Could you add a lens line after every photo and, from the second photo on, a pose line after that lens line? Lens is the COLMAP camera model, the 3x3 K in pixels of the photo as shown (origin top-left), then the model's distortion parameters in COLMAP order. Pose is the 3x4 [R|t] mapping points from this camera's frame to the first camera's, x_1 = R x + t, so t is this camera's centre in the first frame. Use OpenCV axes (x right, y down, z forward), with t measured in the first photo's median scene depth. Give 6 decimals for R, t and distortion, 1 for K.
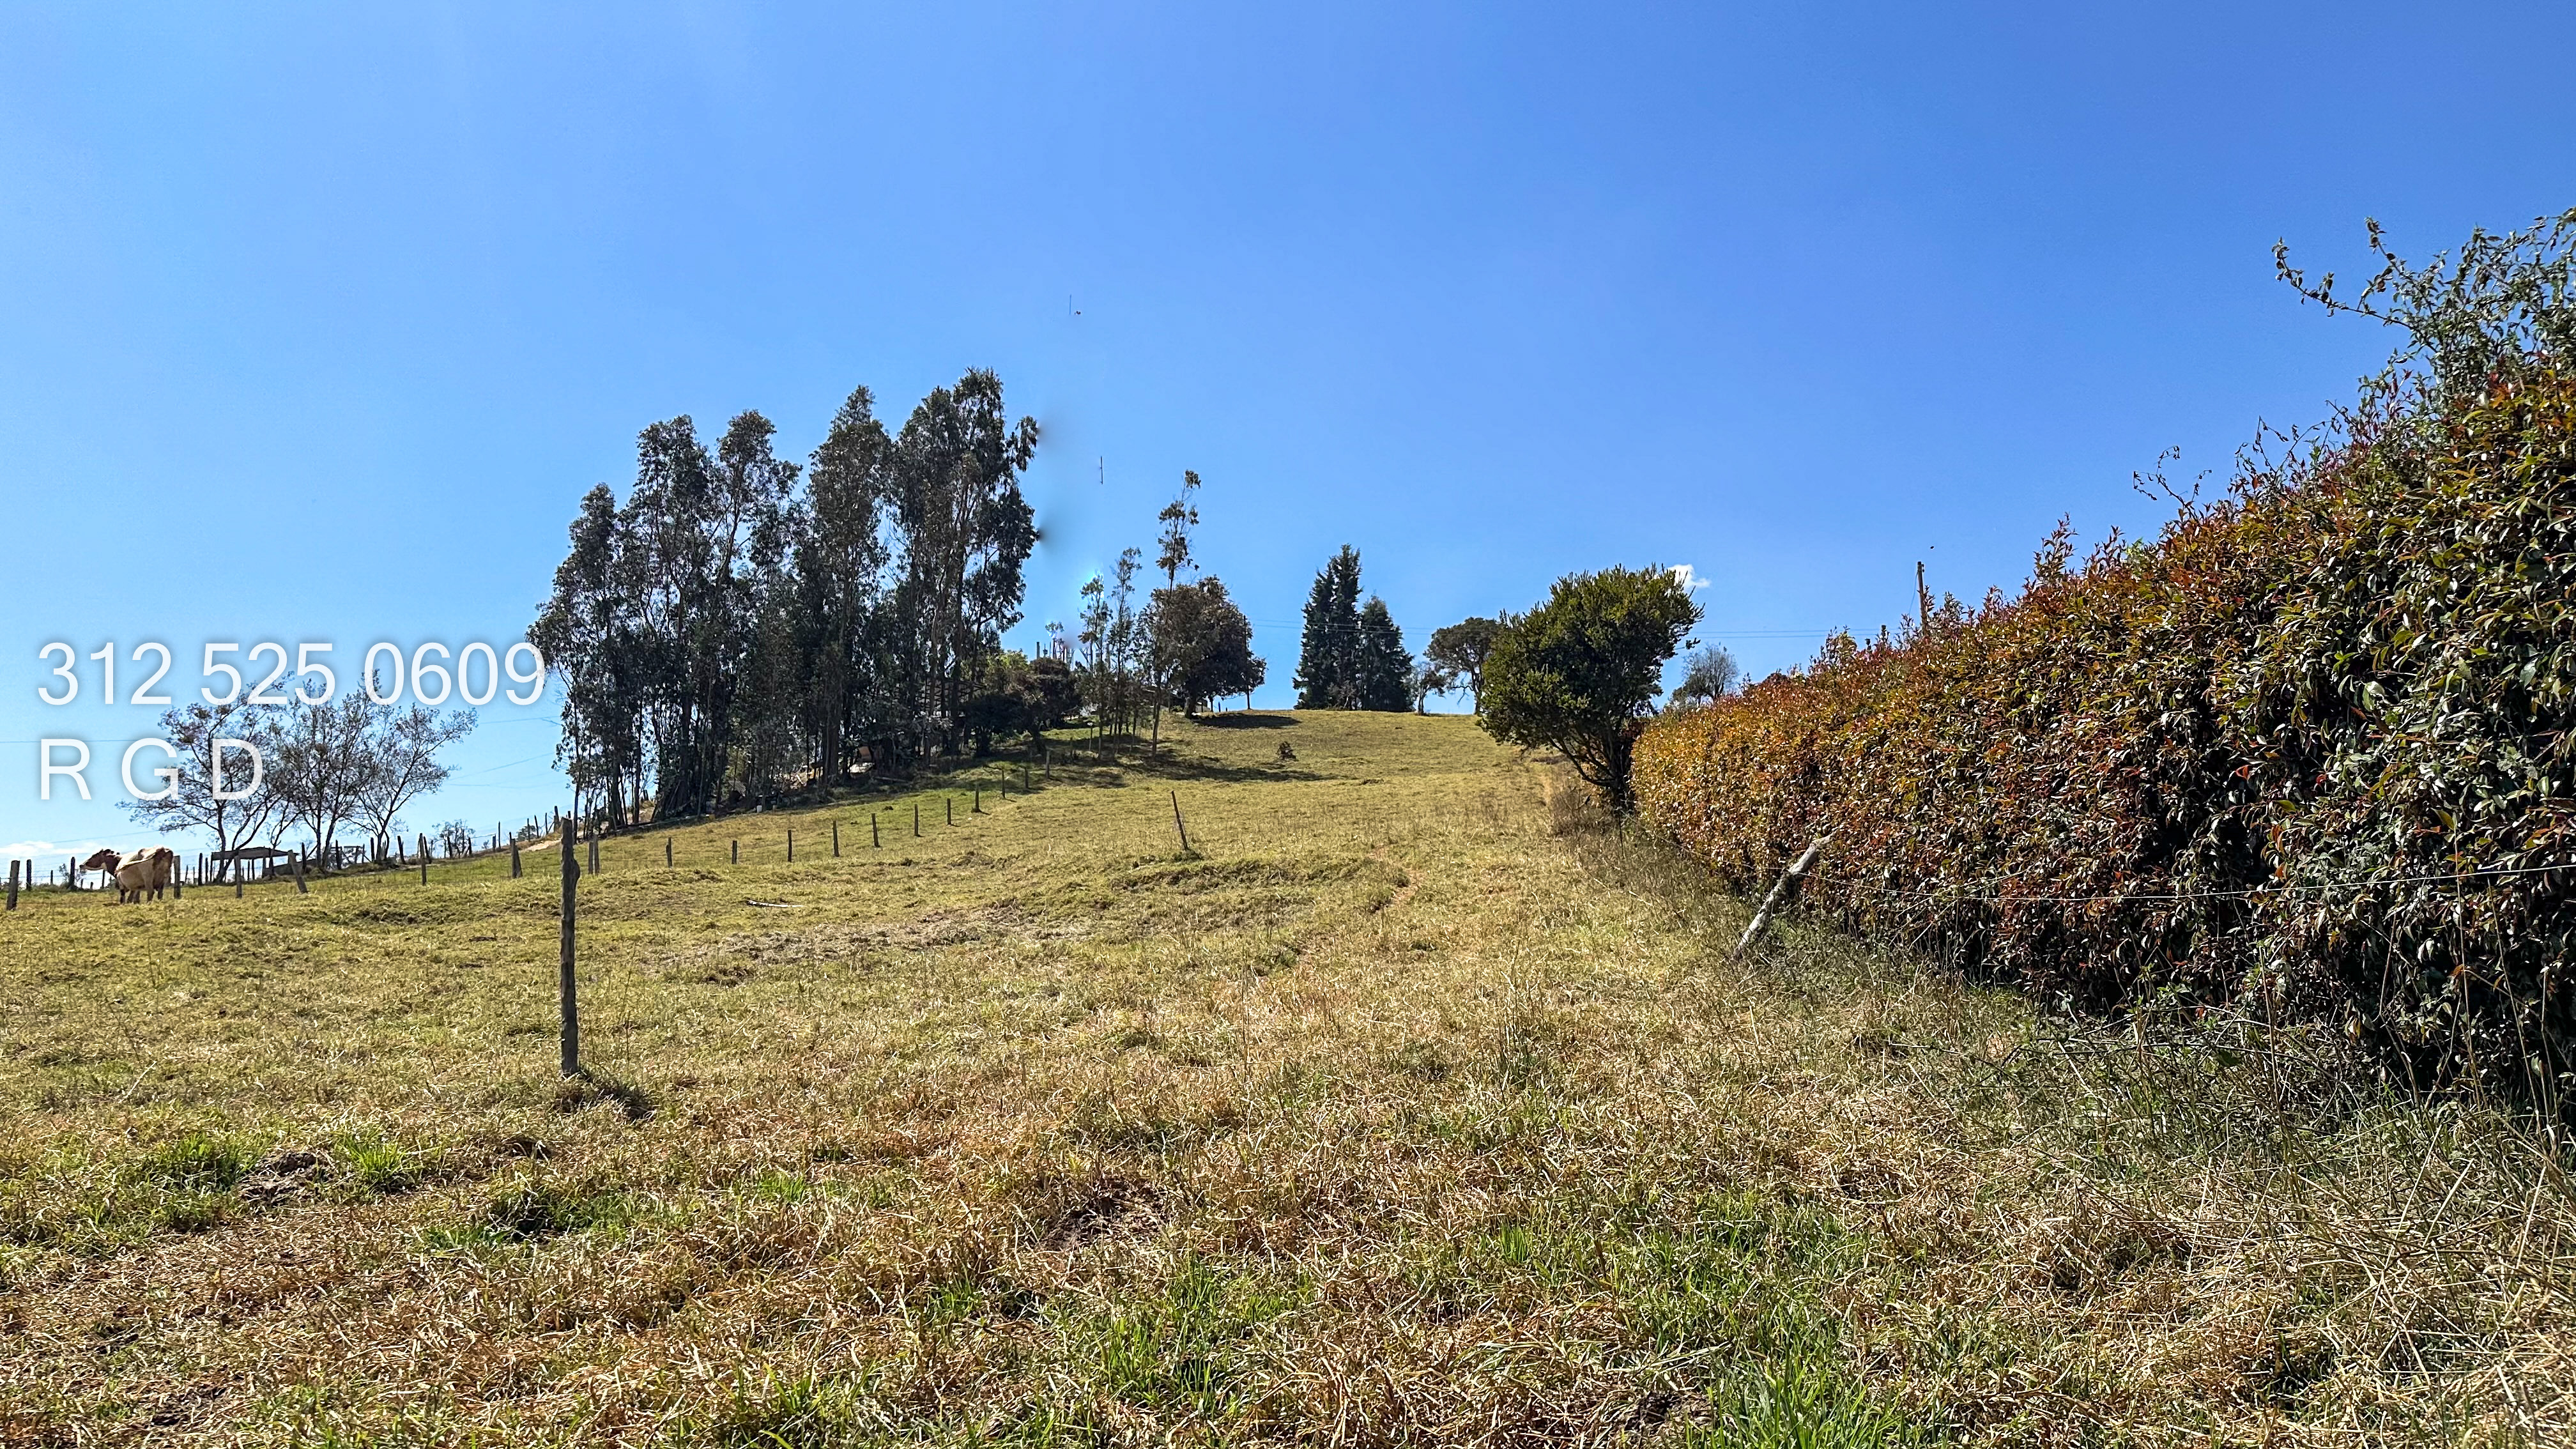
lens RADIAL K [[1789.8, 0, 1312.7], [0, 1789.8, 727.4], [0, 0, 1]] dist [0.059252, -0.088758]
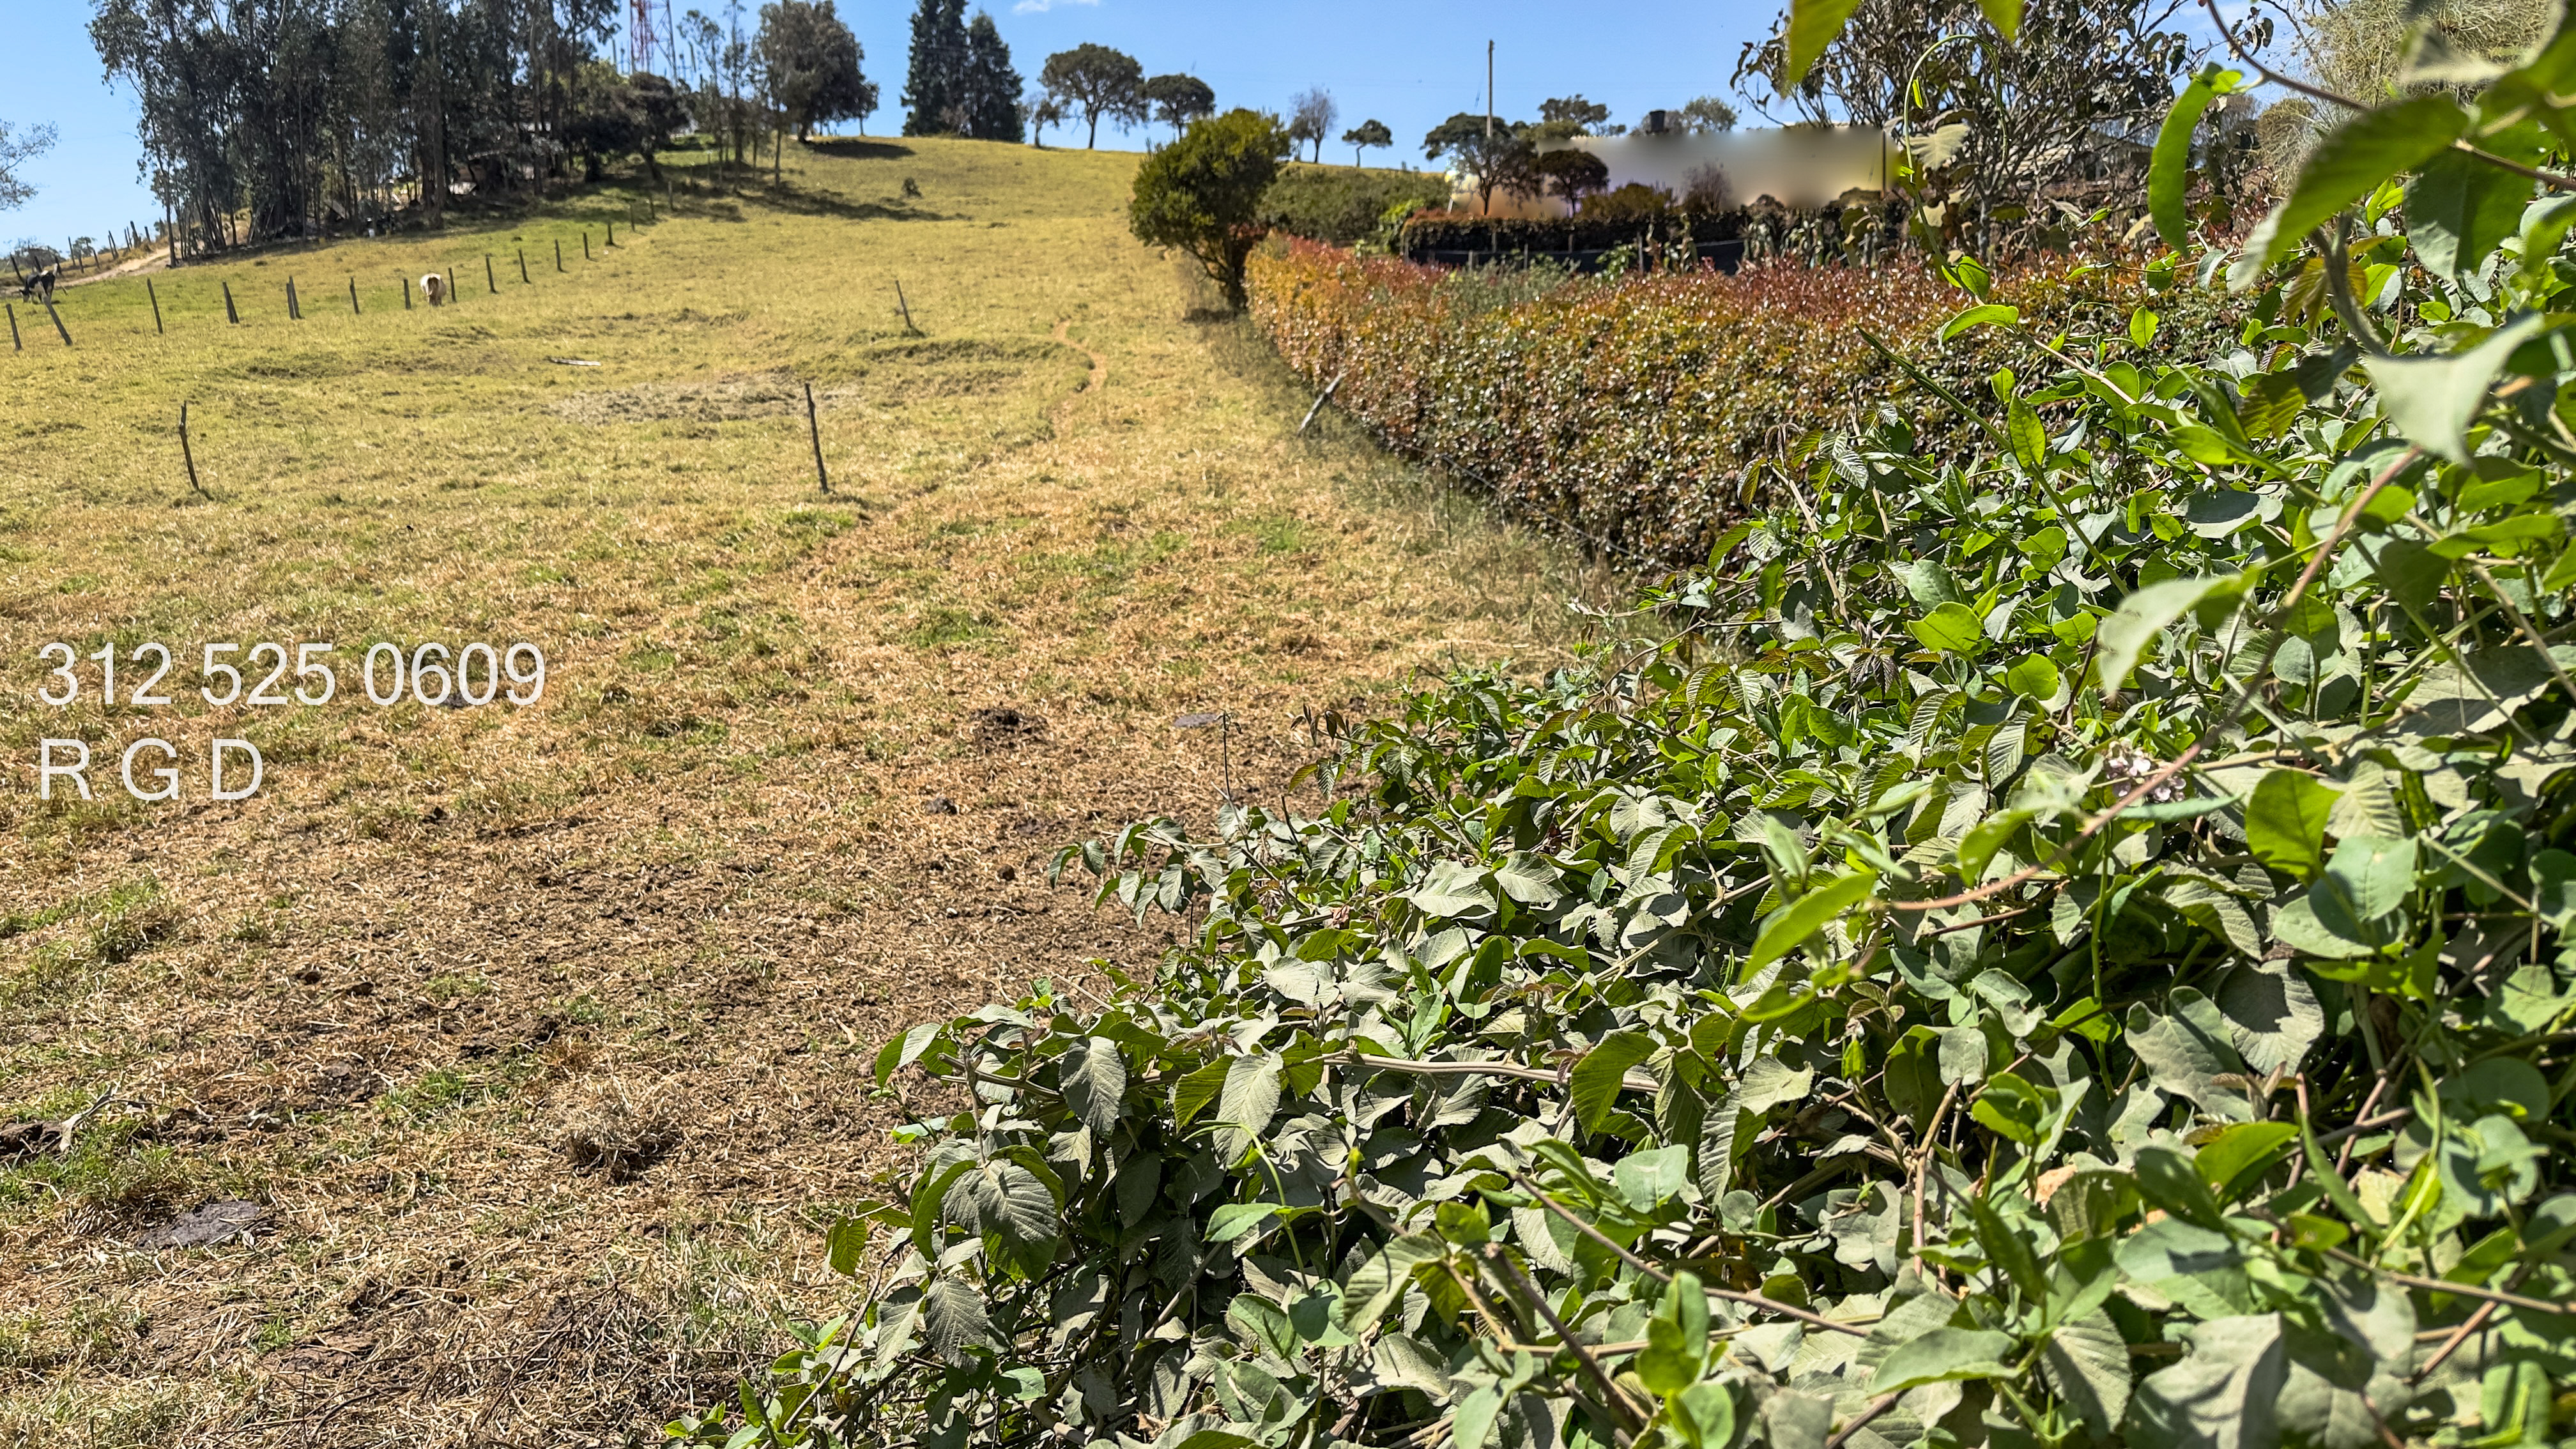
lens RADIAL K [[1789.8, 0, 1307.7], [0, 1789.8, 765.2], [0, 0, 1]] dist [0.059252, -0.088758]
pose [[0.976835, -0.035759, 0.210983, -0.022444], [-0.036216, 0.944092, 0.327688, -0.021196], [-0.210905, -0.327738, 0.920927, -0.114179]]
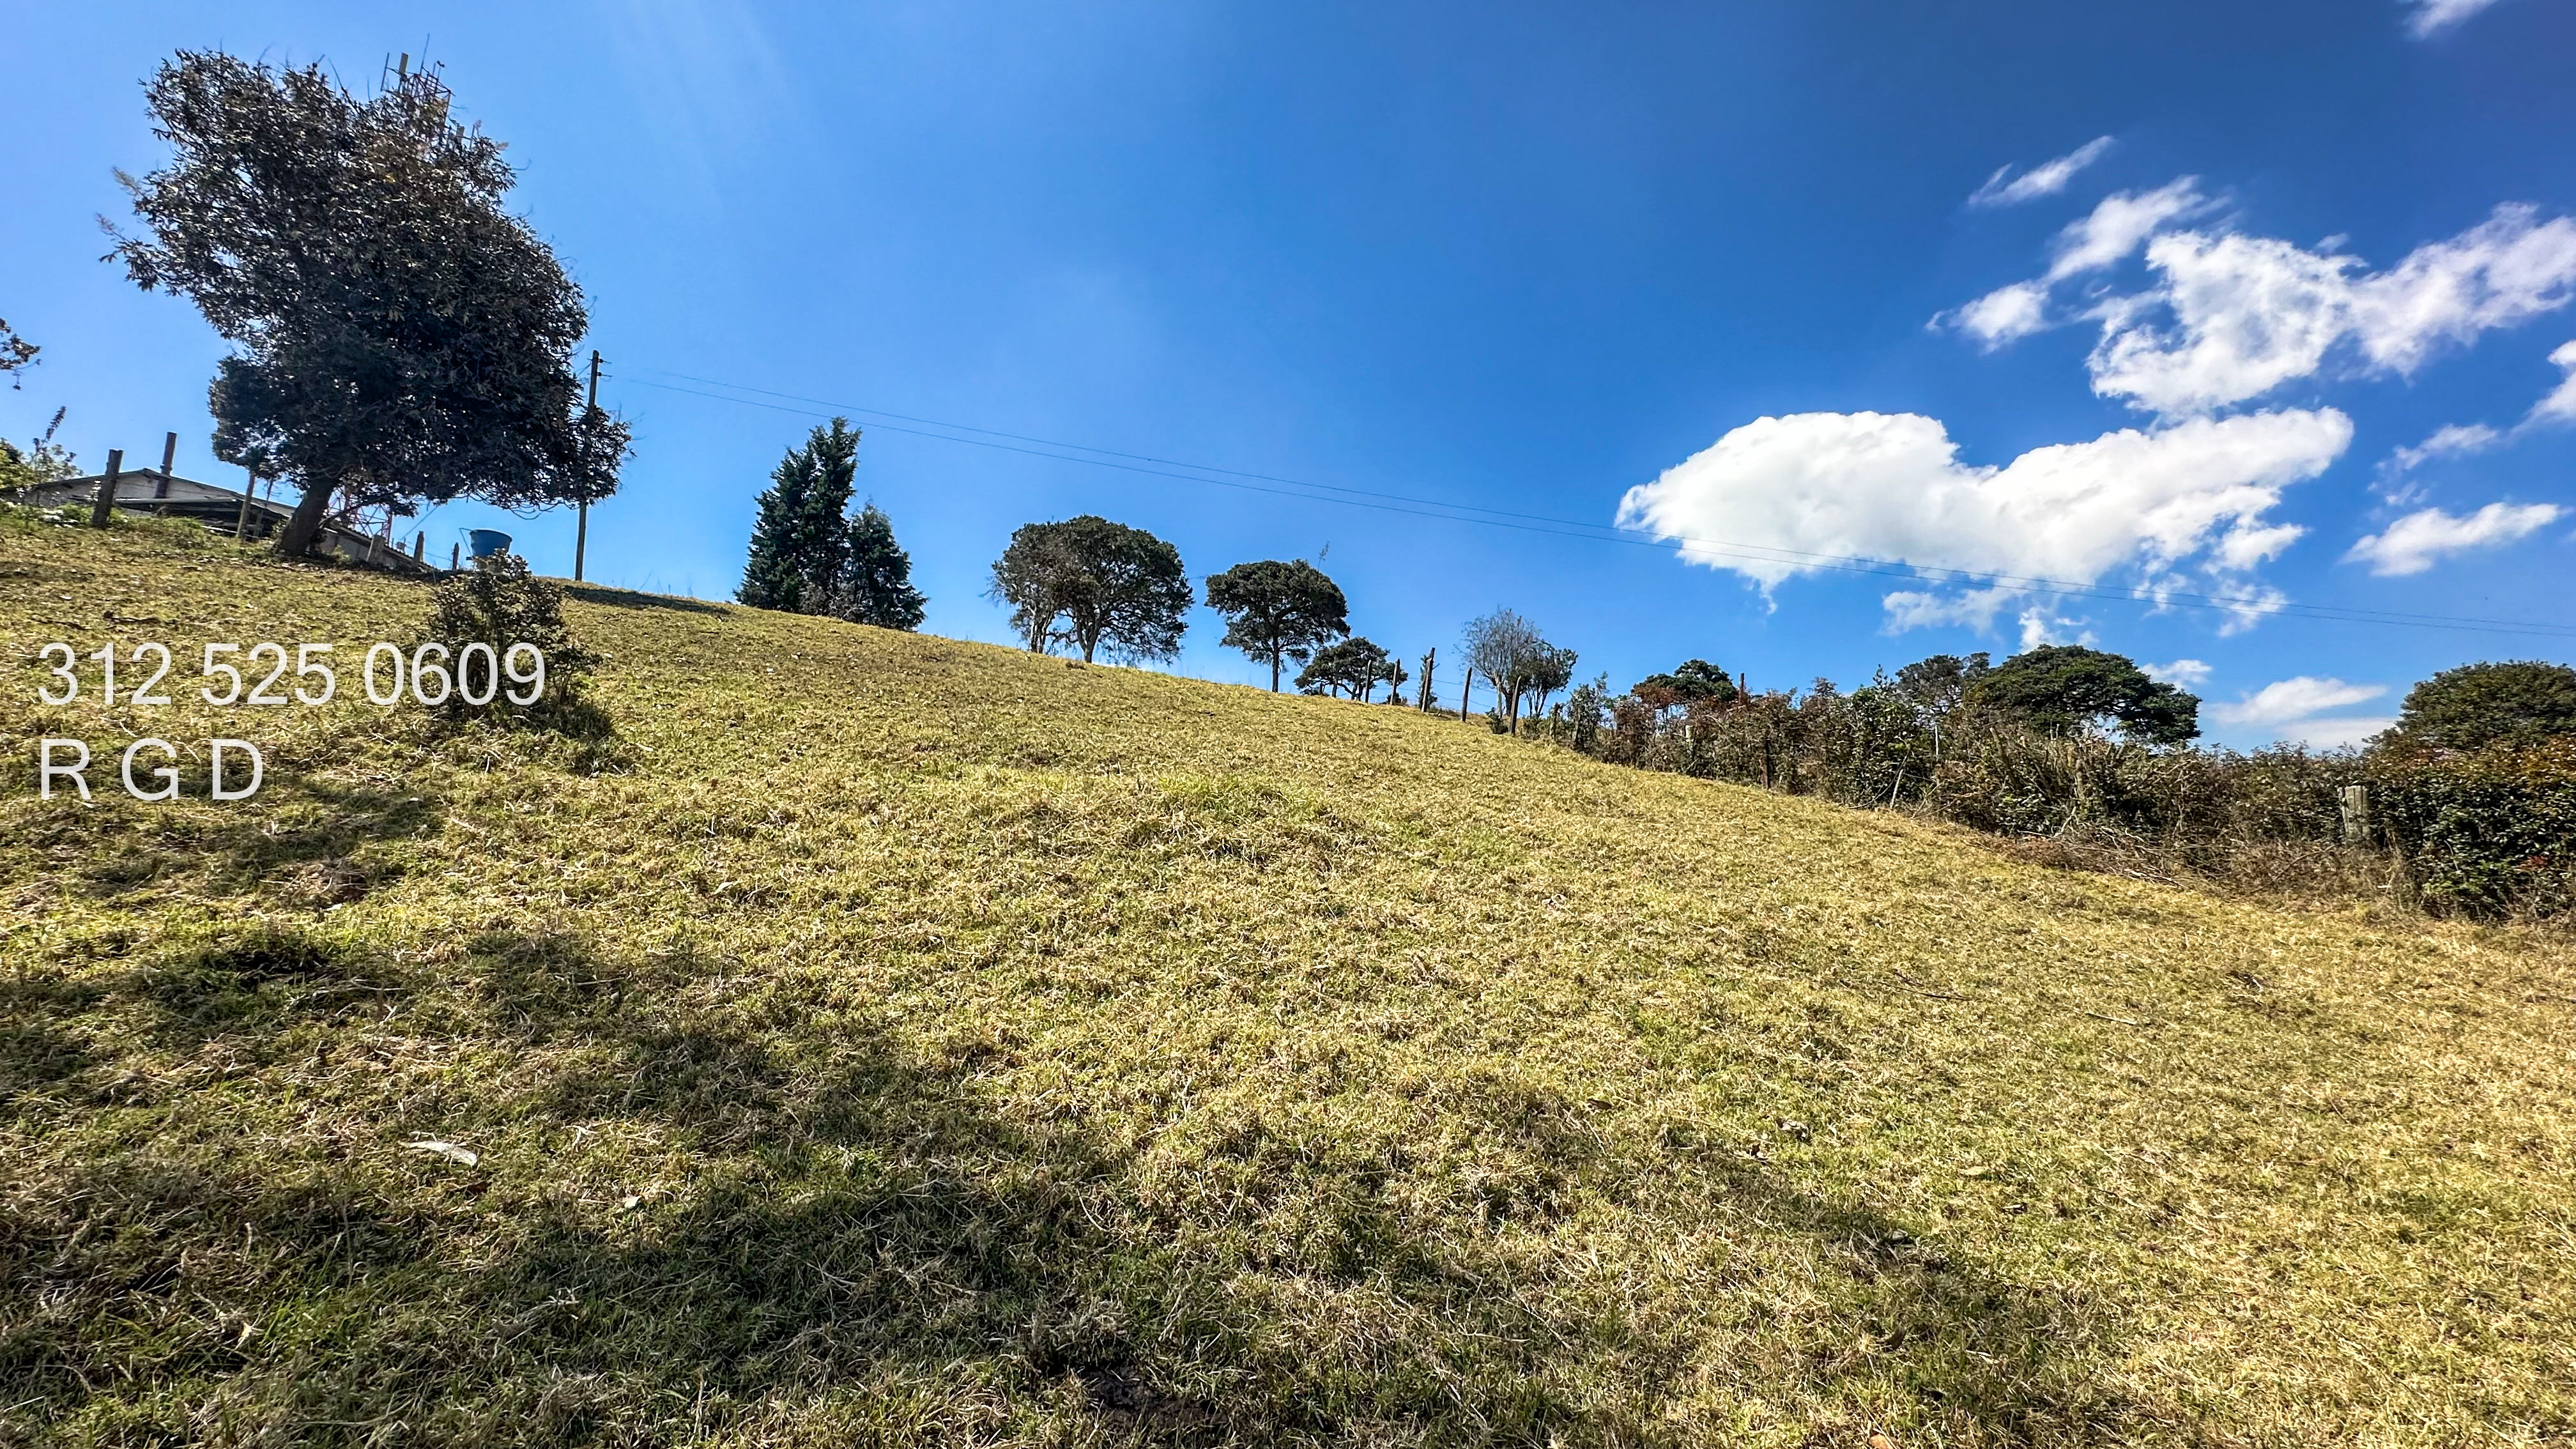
lens RADIAL K [[1029.5, 0, 1289.7], [0, 1029.5, 729.6], [0, 0, 1]] dist [-0.011878, 0.002081]
pose [[0.878399, 0.095819, 0.468224, -0.002165], [-0.093678, 0.995211, -0.027922, 0.012956], [-0.468657, -0.019335, 0.883169, 0.927381]]
